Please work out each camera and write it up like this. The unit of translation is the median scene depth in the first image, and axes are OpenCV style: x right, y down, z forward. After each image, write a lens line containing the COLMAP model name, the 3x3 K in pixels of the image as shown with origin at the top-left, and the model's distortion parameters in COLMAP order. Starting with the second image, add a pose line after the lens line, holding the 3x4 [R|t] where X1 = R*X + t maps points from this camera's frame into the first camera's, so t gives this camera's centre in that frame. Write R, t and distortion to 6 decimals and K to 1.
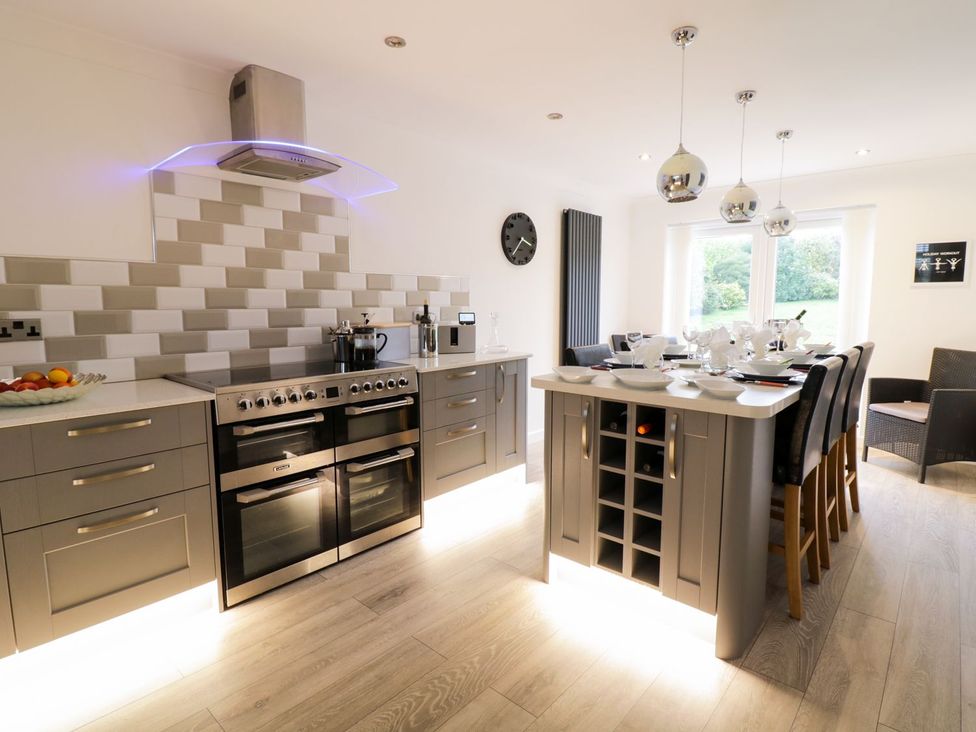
lens RADIAL K [[506.3, 0, 488.4], [0, 506.3, 363.1], [0, 0, 1]] dist [-0.003328, -0.007945]
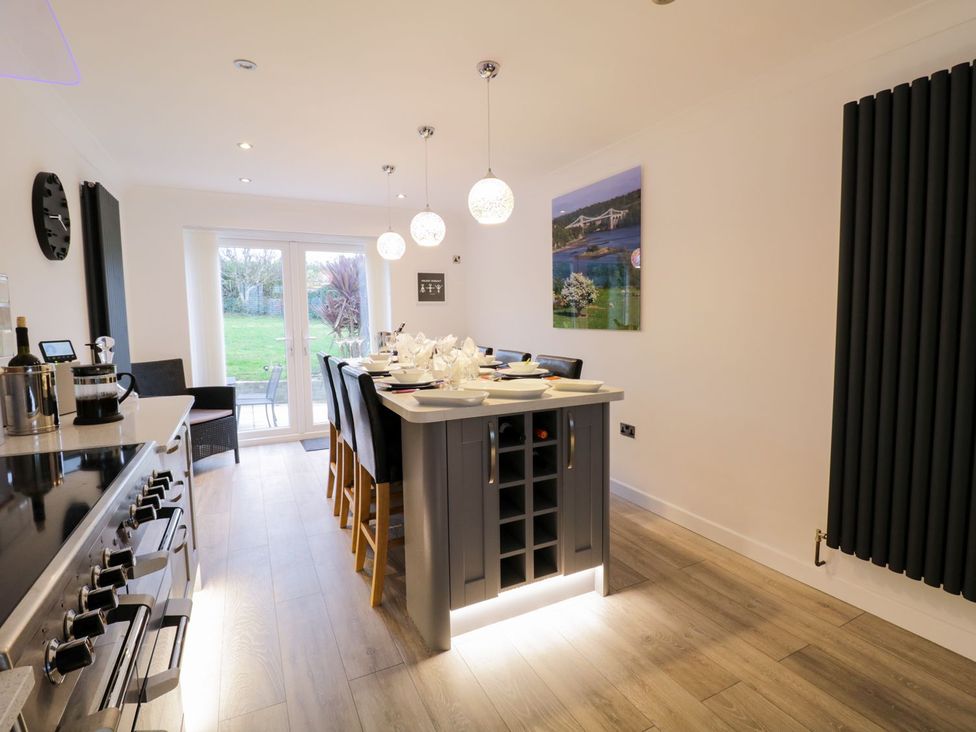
lens RADIAL K [[506.3, 0, 509.6], [0, 506.3, 360.6], [0, 0, 1]] dist [-0.003328, -0.007945]
pose [[0.356919, -0.087558, 0.930023, -0.615423], [0.121717, 0.991469, 0.046631, -0.072041], [-0.926172, 0.096556, 0.364531, 0.575216]]
